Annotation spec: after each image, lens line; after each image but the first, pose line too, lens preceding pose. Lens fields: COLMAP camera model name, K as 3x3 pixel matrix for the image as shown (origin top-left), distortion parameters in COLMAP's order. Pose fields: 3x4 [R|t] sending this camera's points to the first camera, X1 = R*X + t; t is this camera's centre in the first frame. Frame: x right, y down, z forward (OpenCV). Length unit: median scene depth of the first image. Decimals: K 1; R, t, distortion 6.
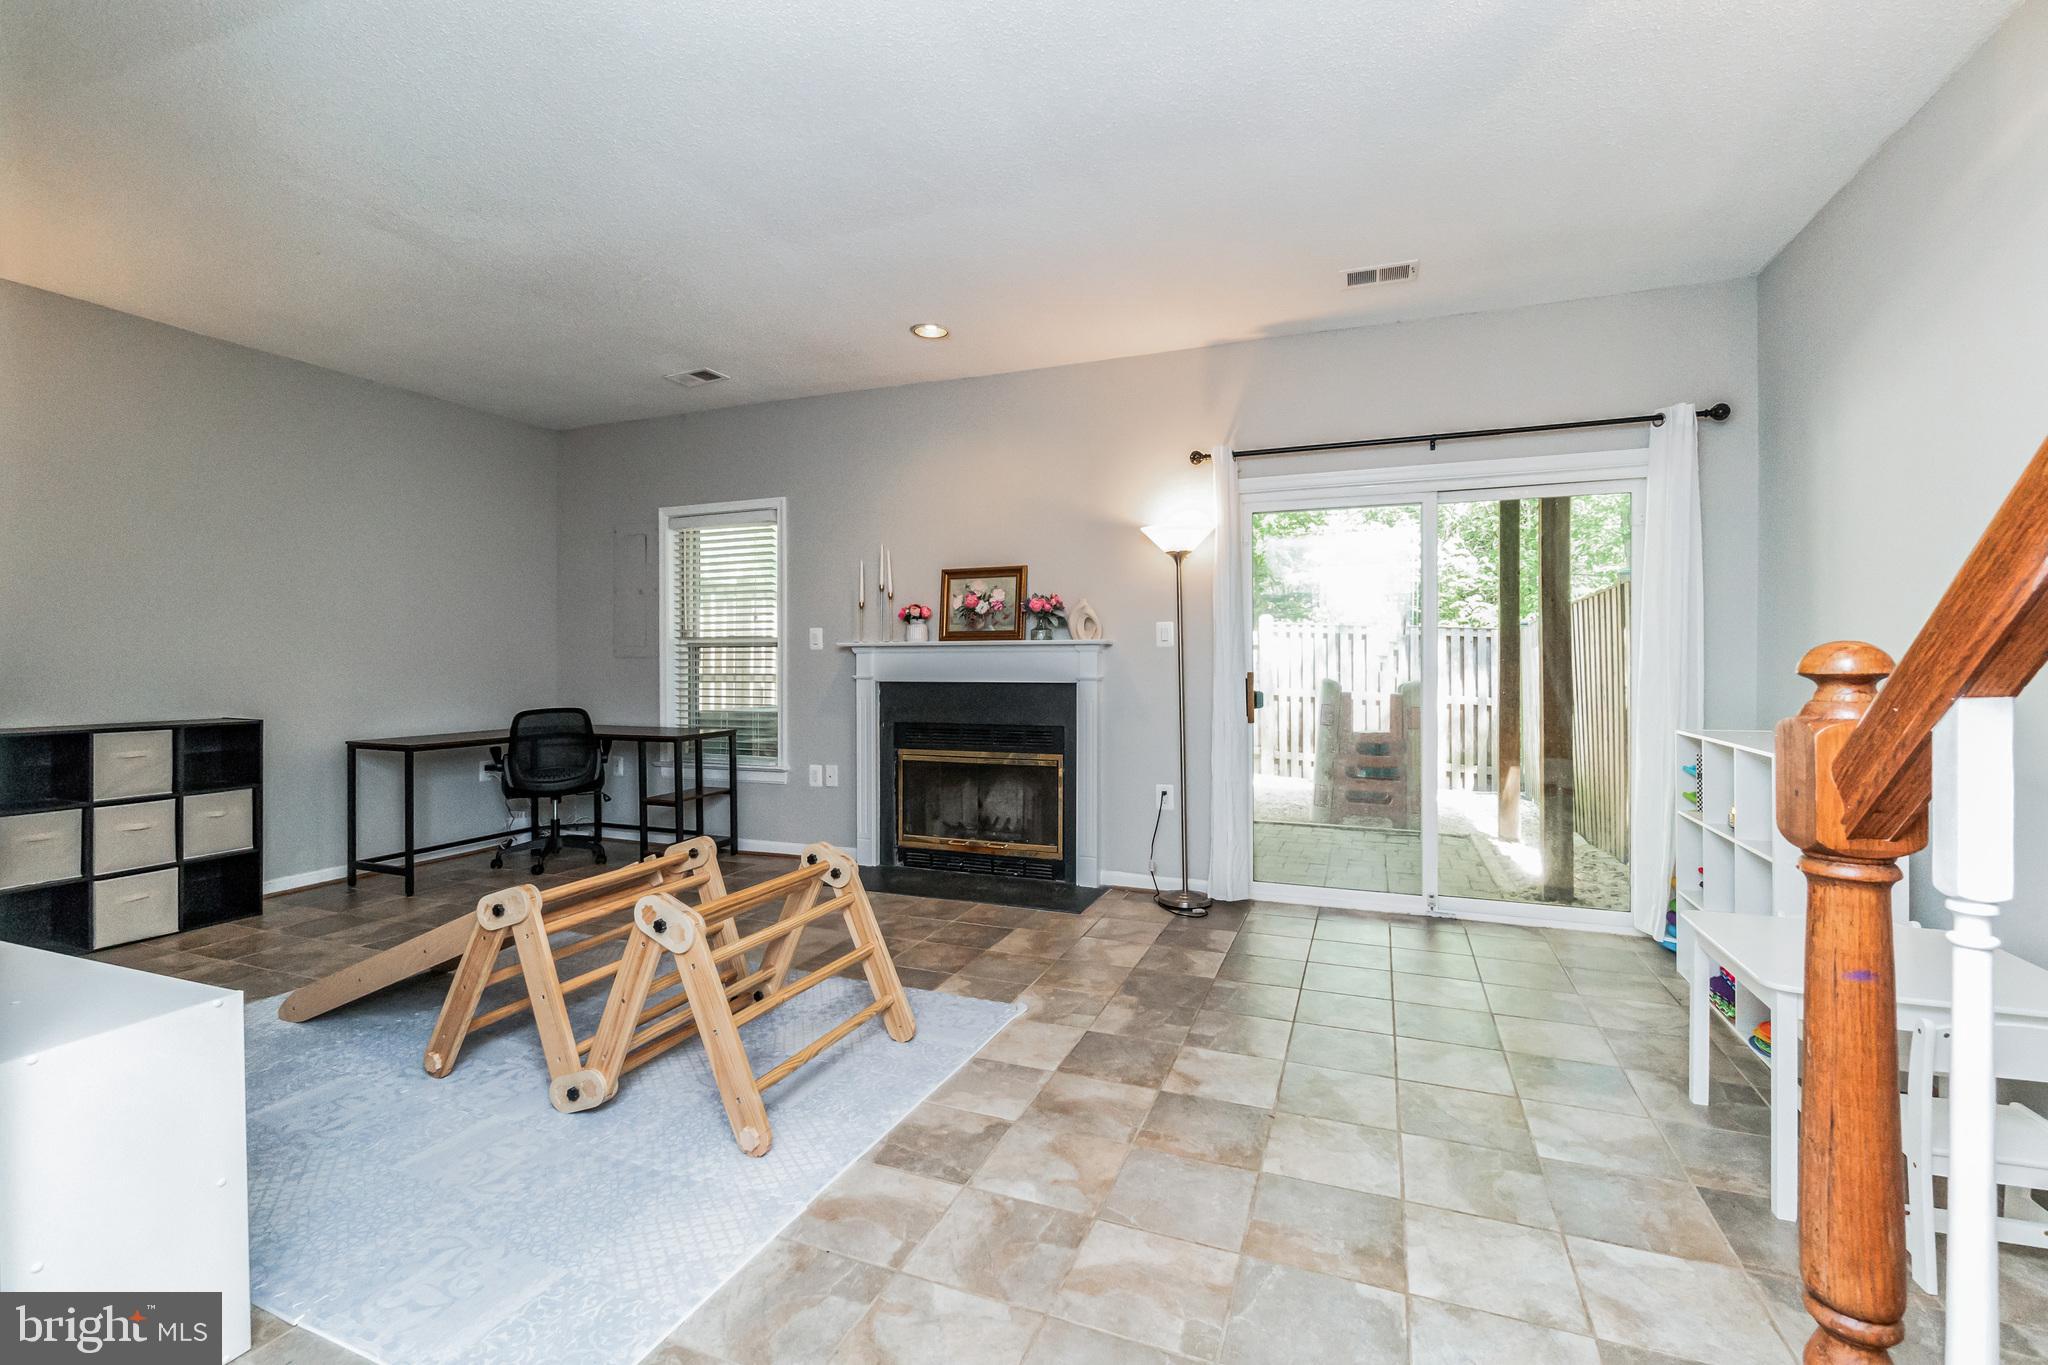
lens RADIAL K [[899.7, 0, 1022.2], [0, 899.7, 657.4], [0, 0, 1]] dist [-0.003248, 0.000136]
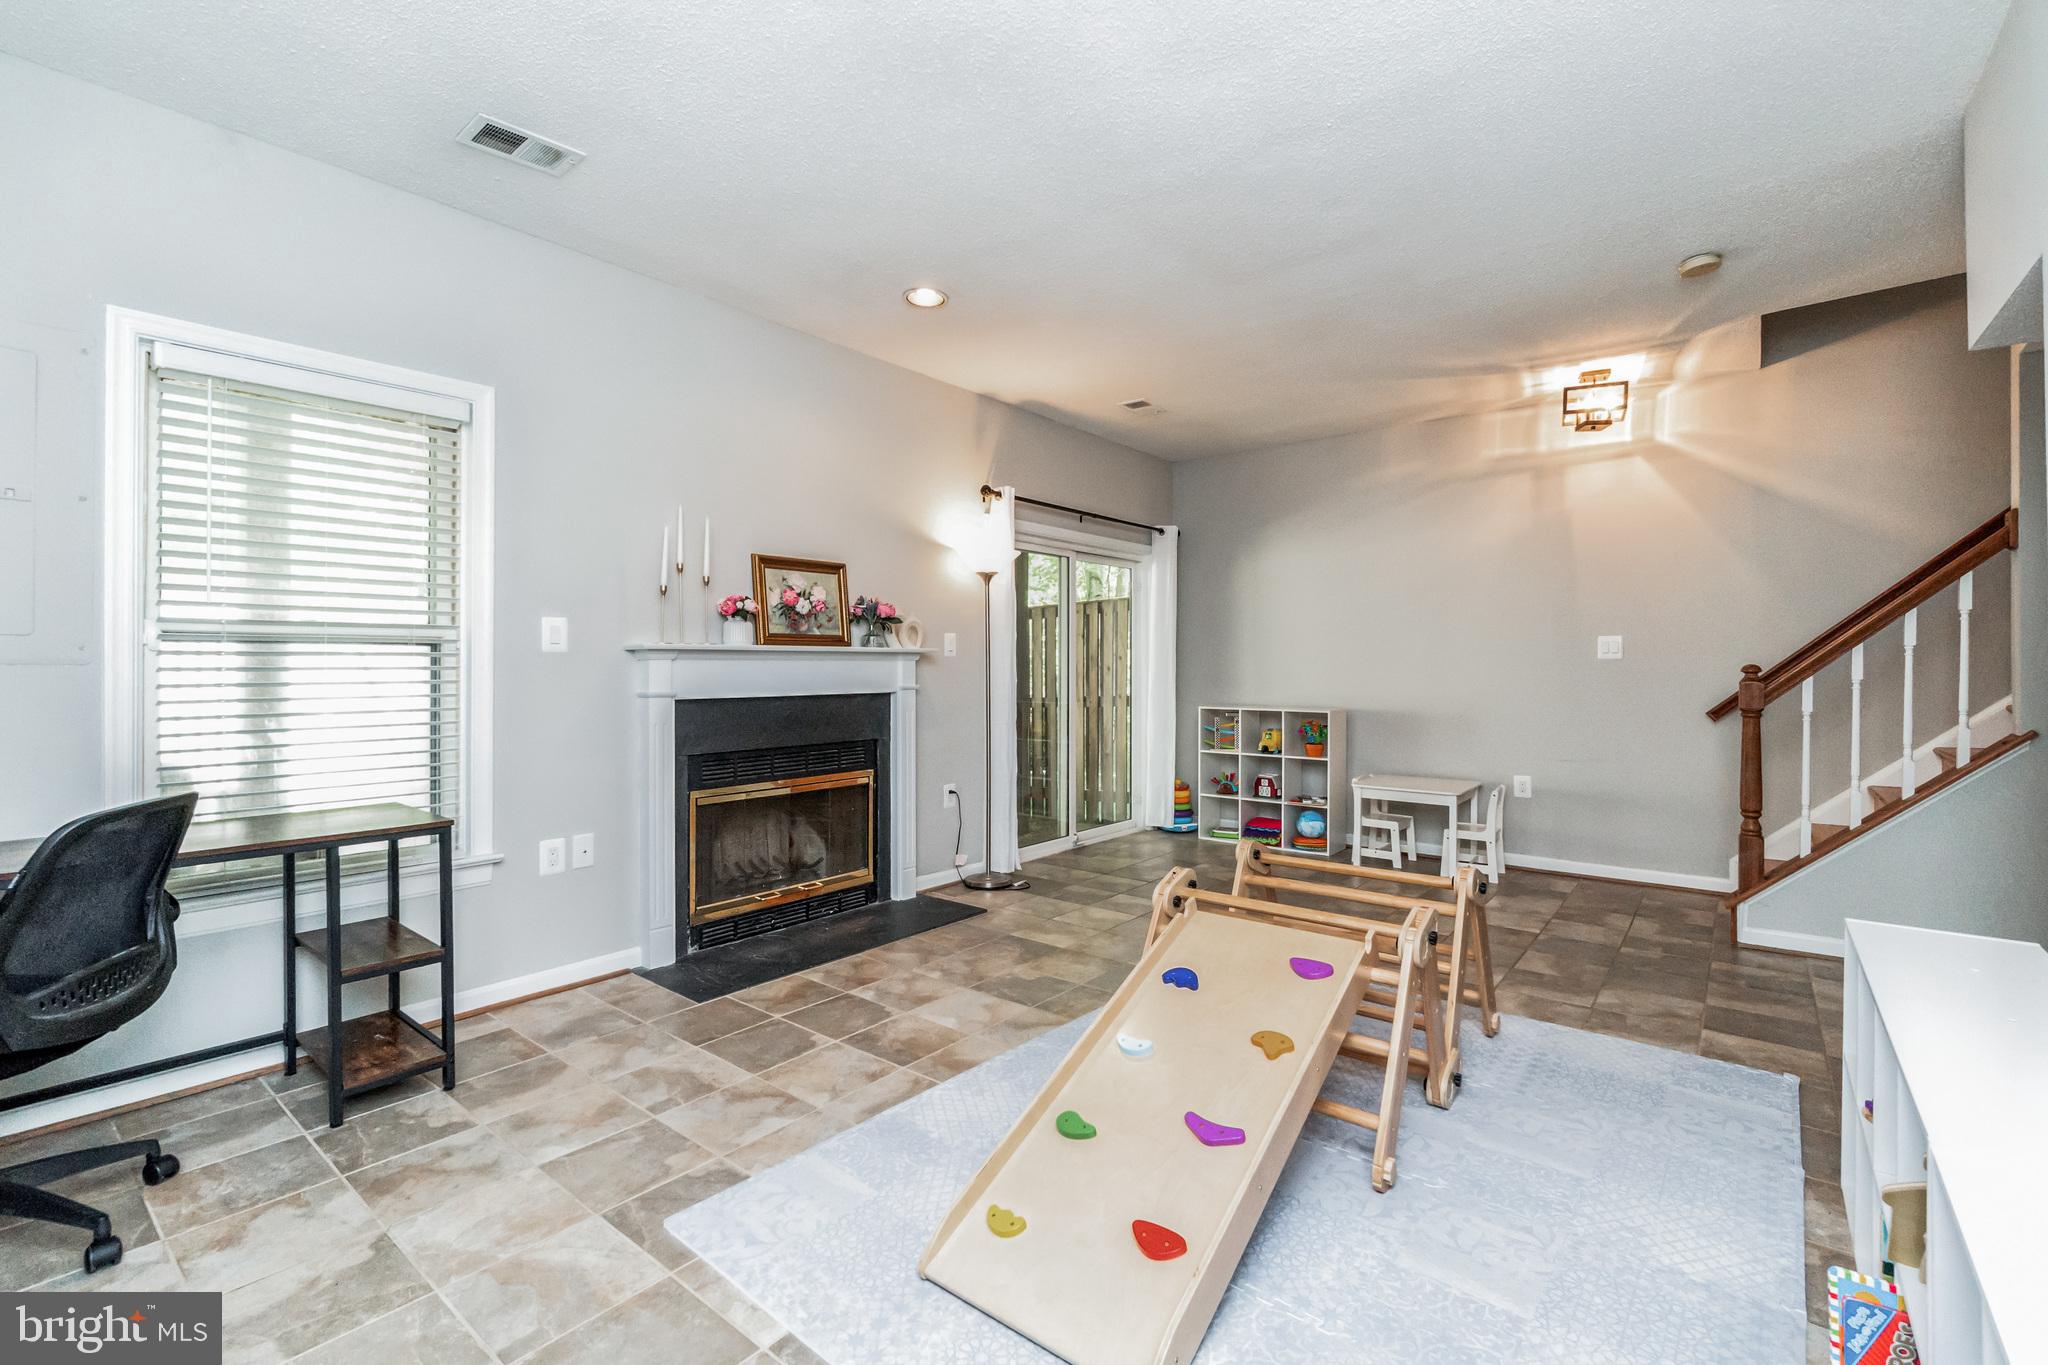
lens RADIAL K [[899.7, 0, 1022.2], [0, 899.7, 657.4], [0, 0, 1]] dist [-0.003248, 0.000136]
pose [[0.299306, 0.012278, 0.954078, -0.895566], [-0.000780, 0.999920, -0.012623, 0.003139], [-0.954157, 0.003034, 0.299291, 0.629353]]
